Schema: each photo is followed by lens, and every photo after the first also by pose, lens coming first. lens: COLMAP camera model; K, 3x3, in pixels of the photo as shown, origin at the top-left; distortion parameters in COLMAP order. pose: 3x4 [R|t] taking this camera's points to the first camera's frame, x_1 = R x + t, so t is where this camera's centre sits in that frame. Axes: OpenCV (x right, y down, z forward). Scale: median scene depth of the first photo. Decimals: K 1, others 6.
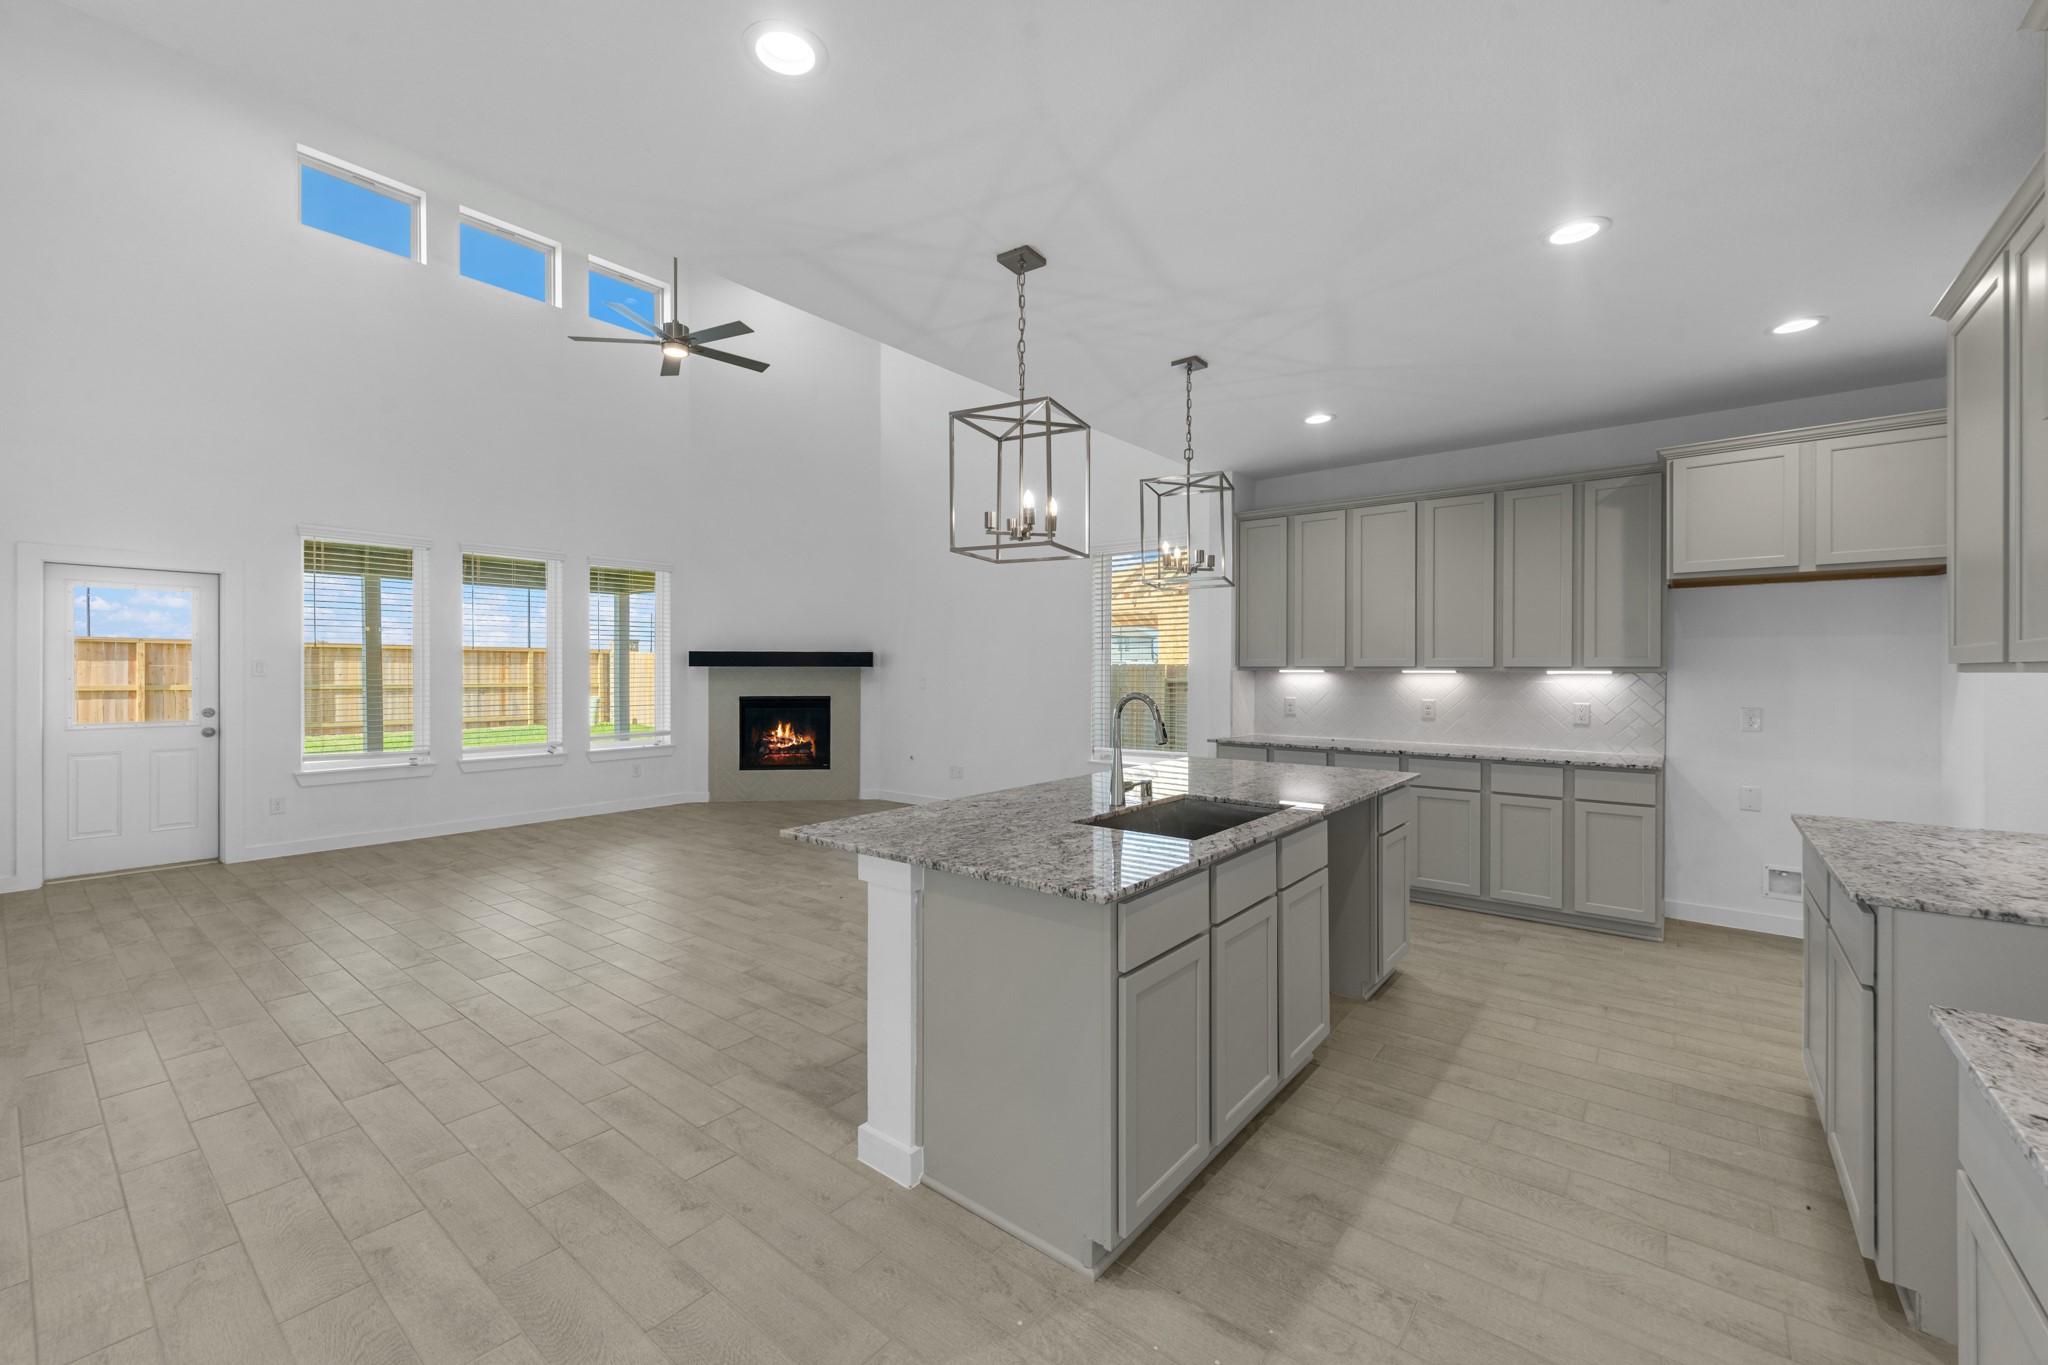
lens RADIAL K [[846.8, 0, 1002.7], [0, 846.8, 682.5], [0, 0, 1]] dist [0.008023, -0.000353]
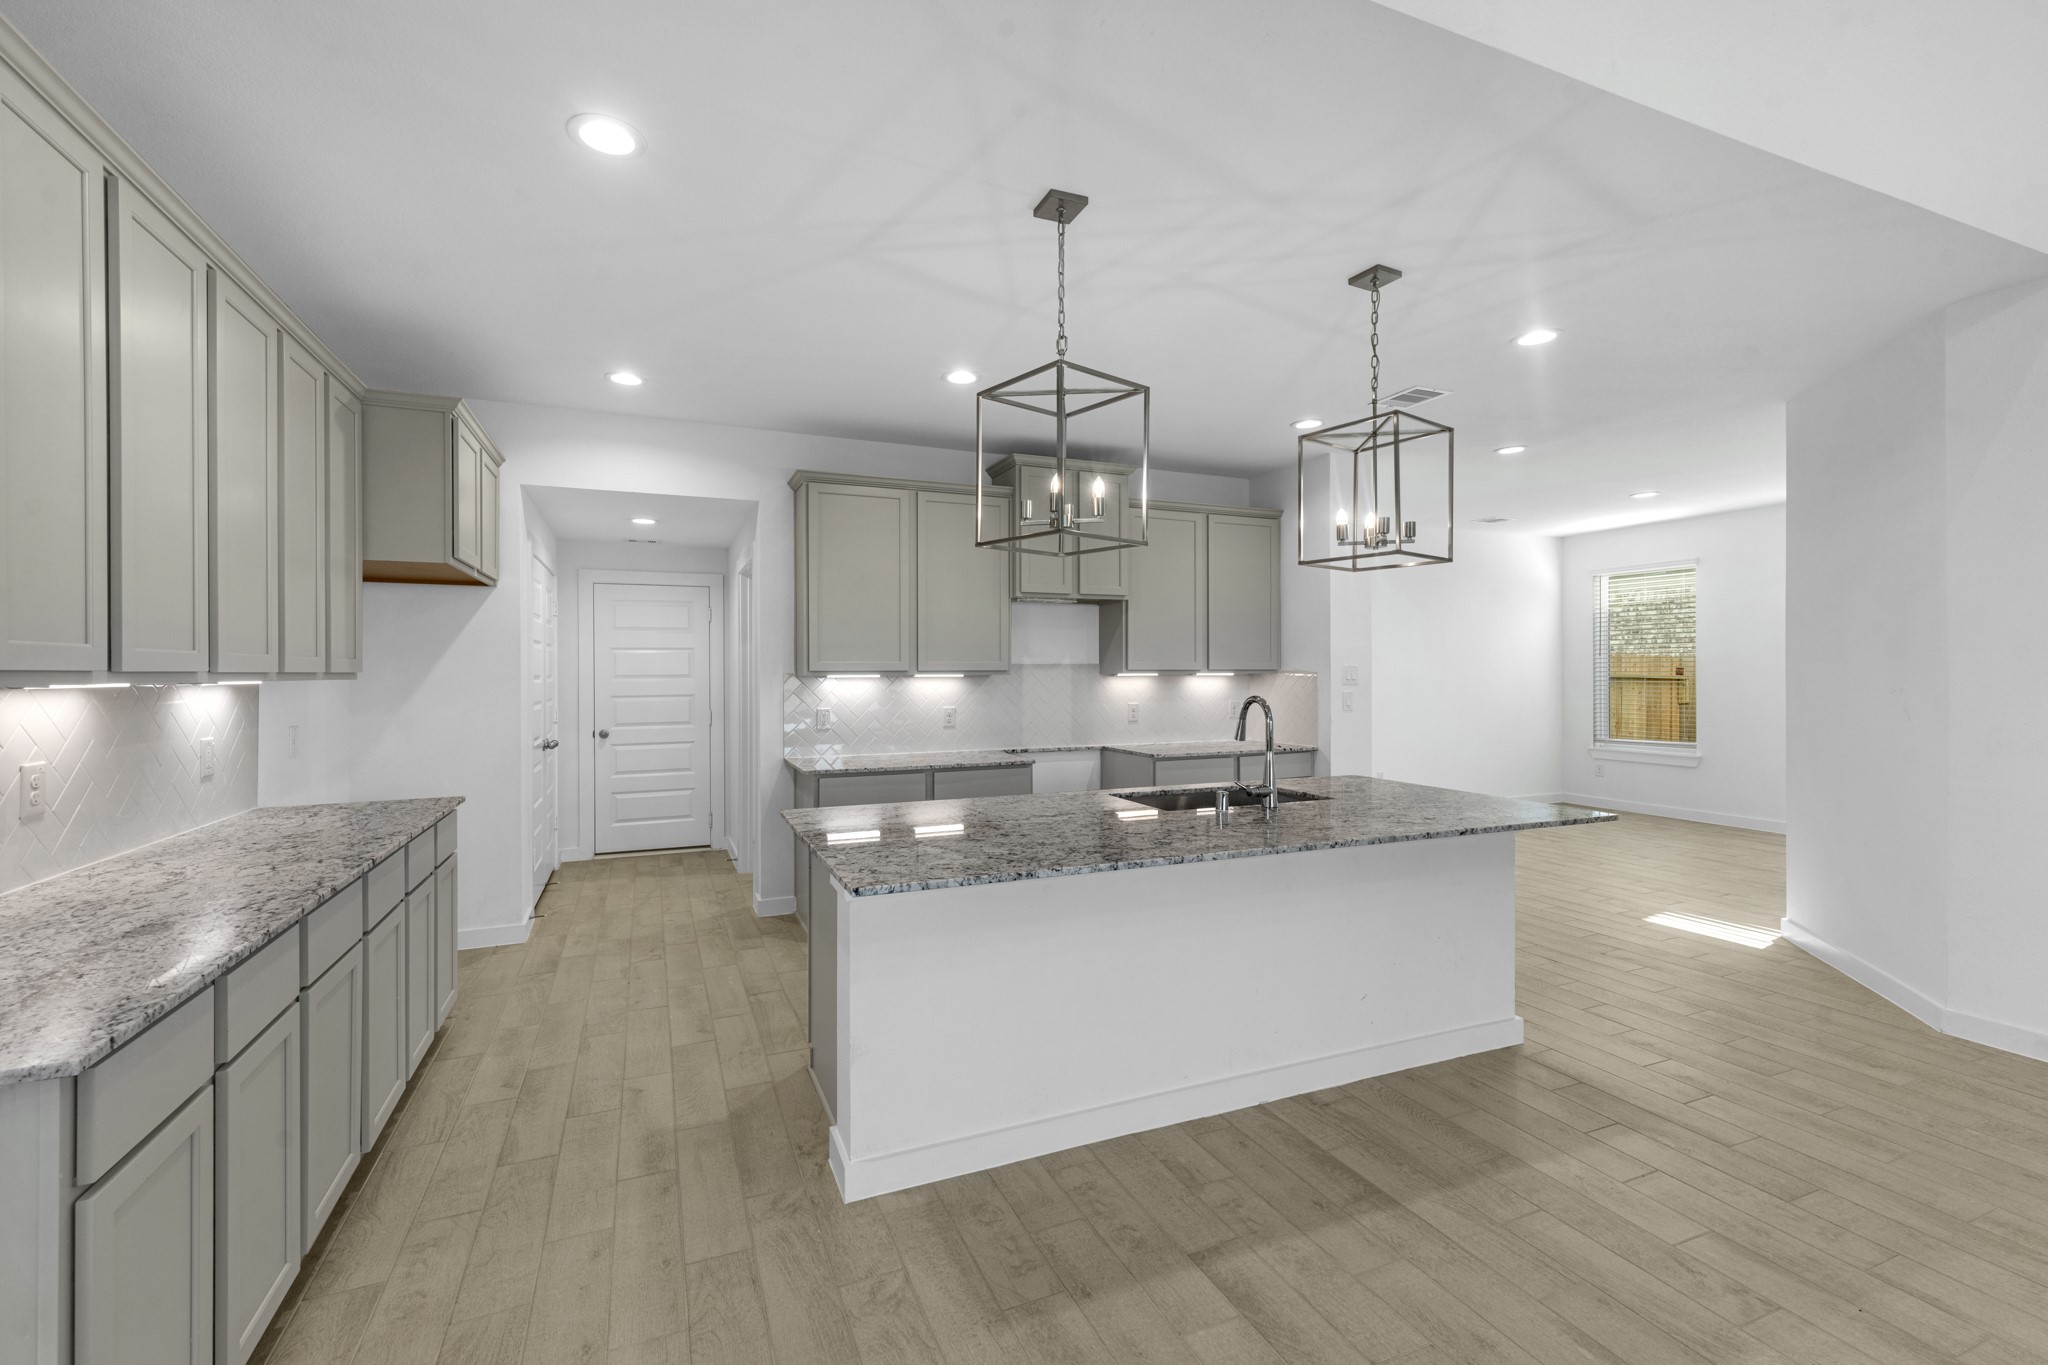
lens RADIAL K [[836.1, 0, 987.6], [0, 836.1, 672.5], [0, 0, 1]] dist [0.006577, -0.000276]
pose [[-0.884727, 0.001304, 0.466108, -0.013276], [0.009268, 0.999848, 0.014794, -0.012725], [-0.466017, 0.017408, -0.884604, 0.753144]]
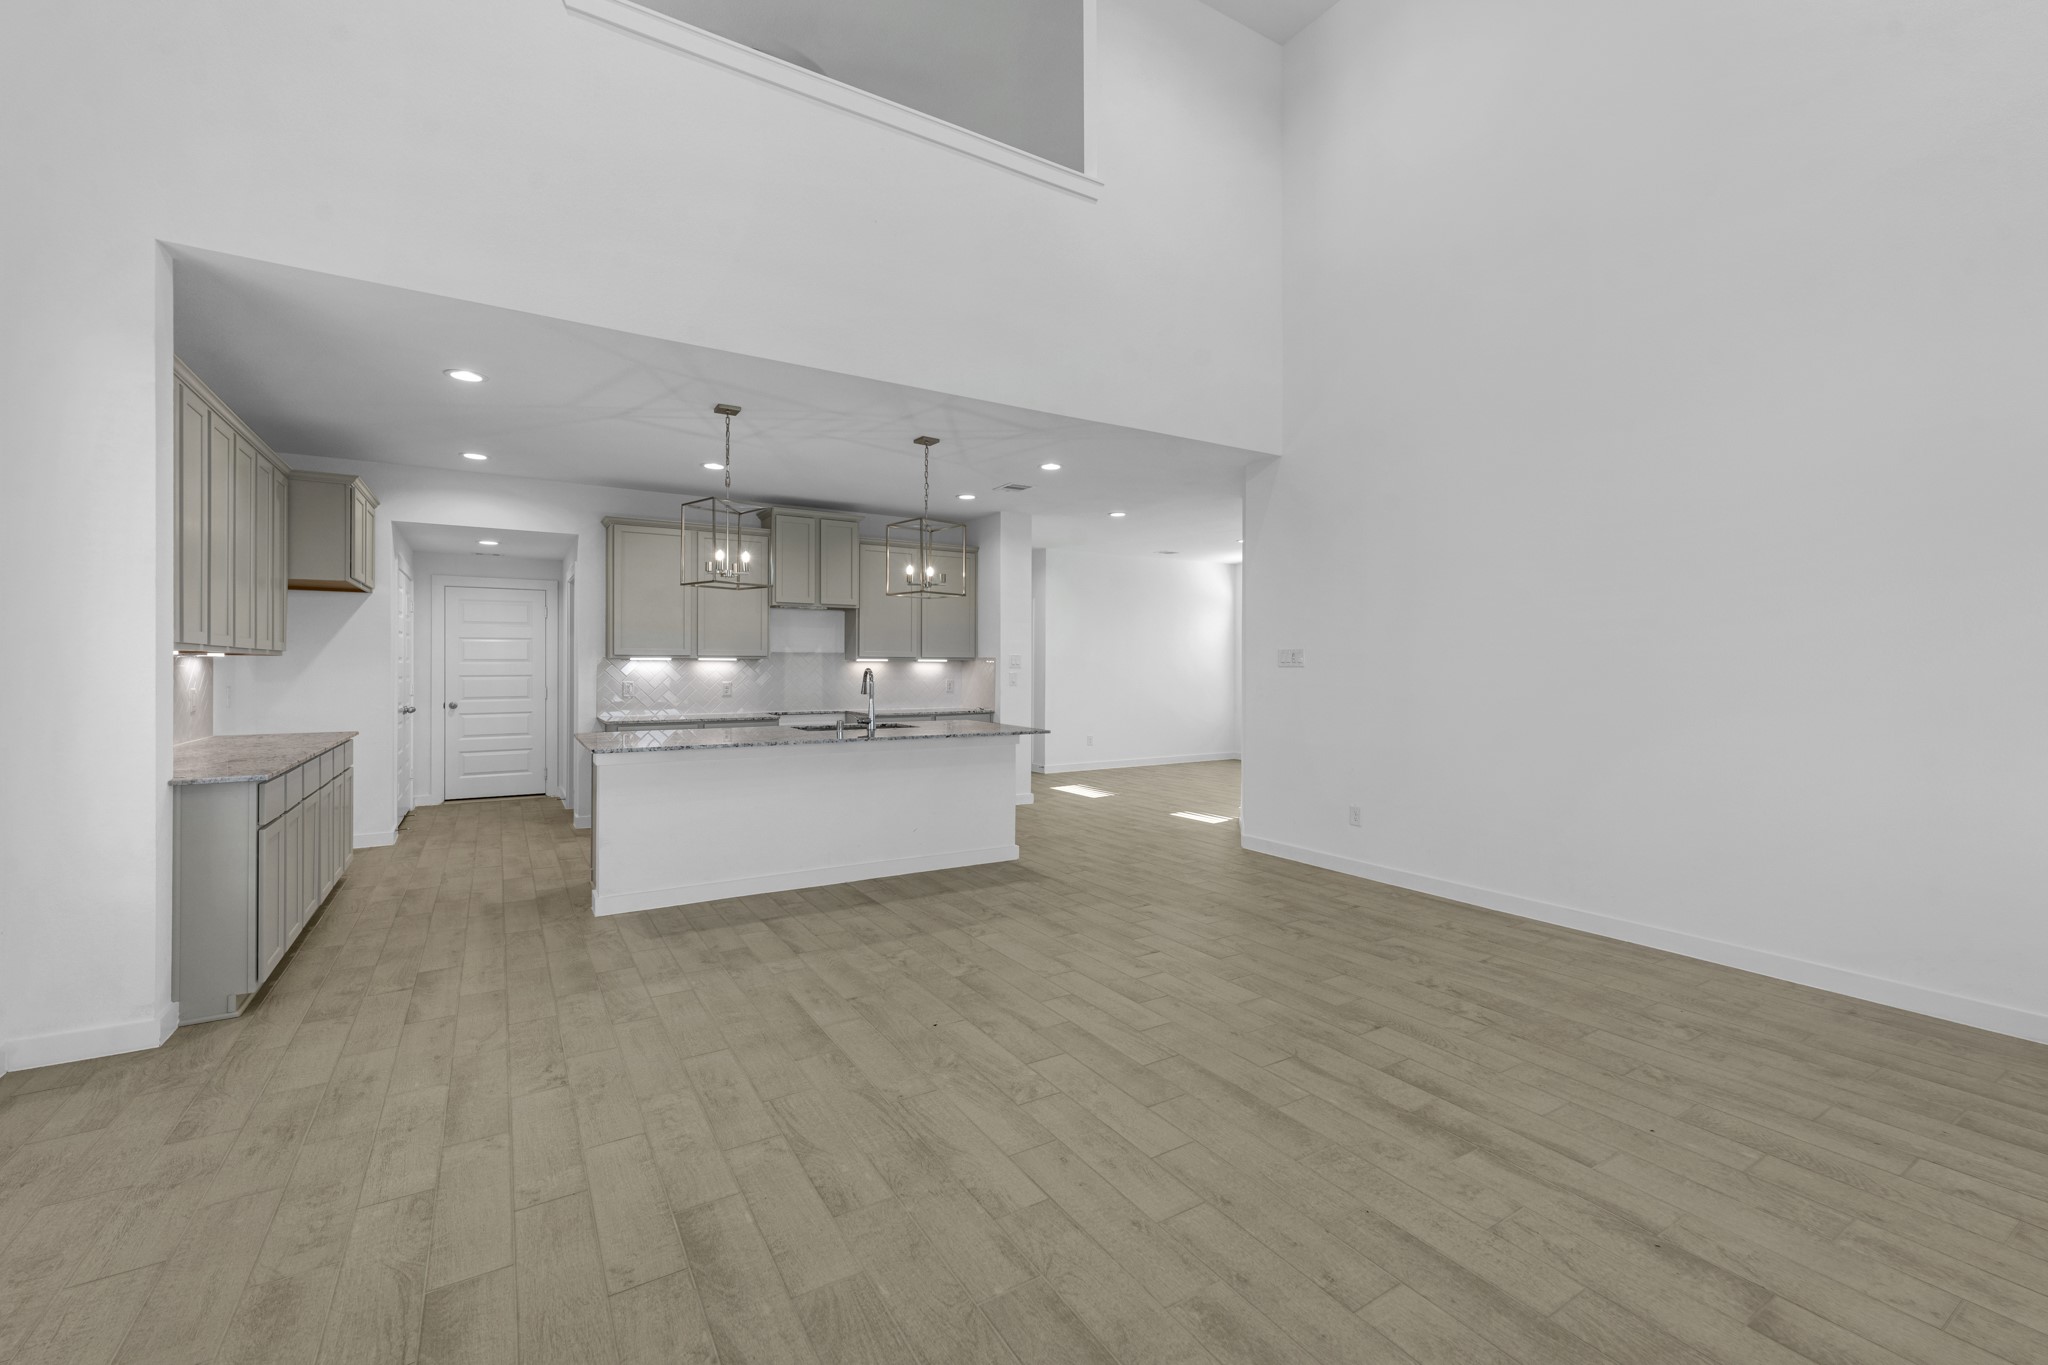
lens RADIAL K [[836.1, 0, 1031.2], [0, 836.1, 664.1], [0, 0, 1]] dist [0.006577, -0.000276]
pose [[-0.954747, -0.001557, 0.297416, -0.269633], [0.001485, 0.999949, 0.010001, -0.005140], [-0.297417, 0.009990, -0.954695, 0.963961]]
